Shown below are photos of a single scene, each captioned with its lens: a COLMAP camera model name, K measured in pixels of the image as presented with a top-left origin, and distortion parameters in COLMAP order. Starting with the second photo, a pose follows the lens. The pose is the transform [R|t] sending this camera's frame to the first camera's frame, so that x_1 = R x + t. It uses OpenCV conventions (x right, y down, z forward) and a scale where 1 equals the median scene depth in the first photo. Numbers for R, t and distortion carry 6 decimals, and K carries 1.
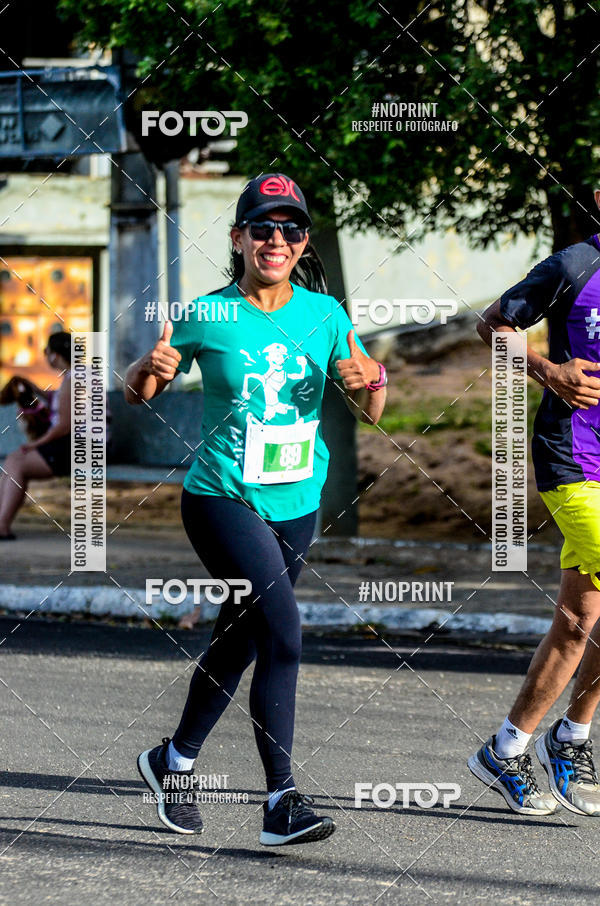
lens RADIAL K [[6301.4, 0, 266.2], [0, 6301.4, 420.0], [0, 0, 1]] dist [1.124653, 8.120438]
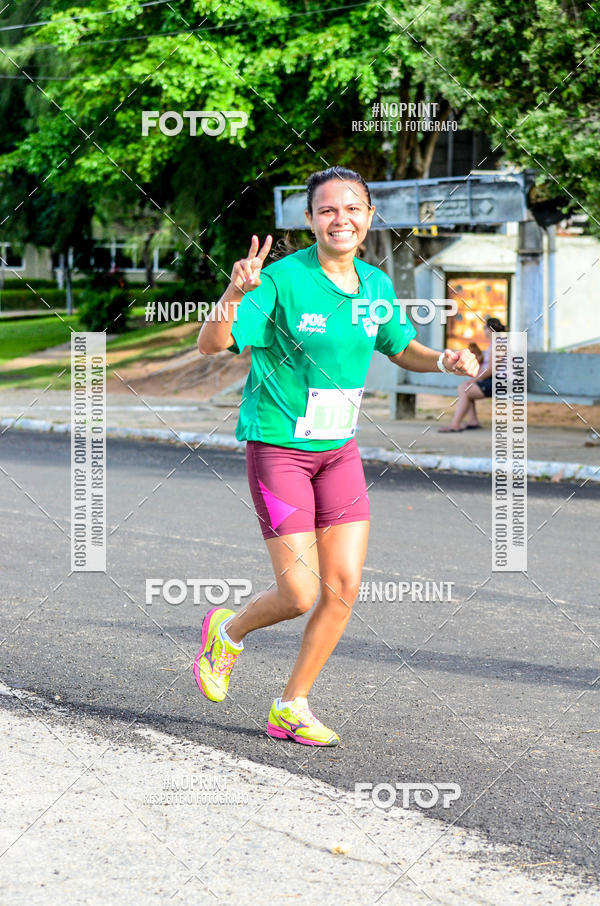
lens RADIAL K [[4763.2, 0, 300.0], [0, 4763.2, 453.0], [0, 0, 1]] dist [-0.193092, 24.014915]
pose [[0.997373, 0.015436, -0.070773, 0.010973], [-0.014595, 0.999817, 0.012392, 0.008551], [0.070951, -0.011326, 0.997416, -0.379655]]
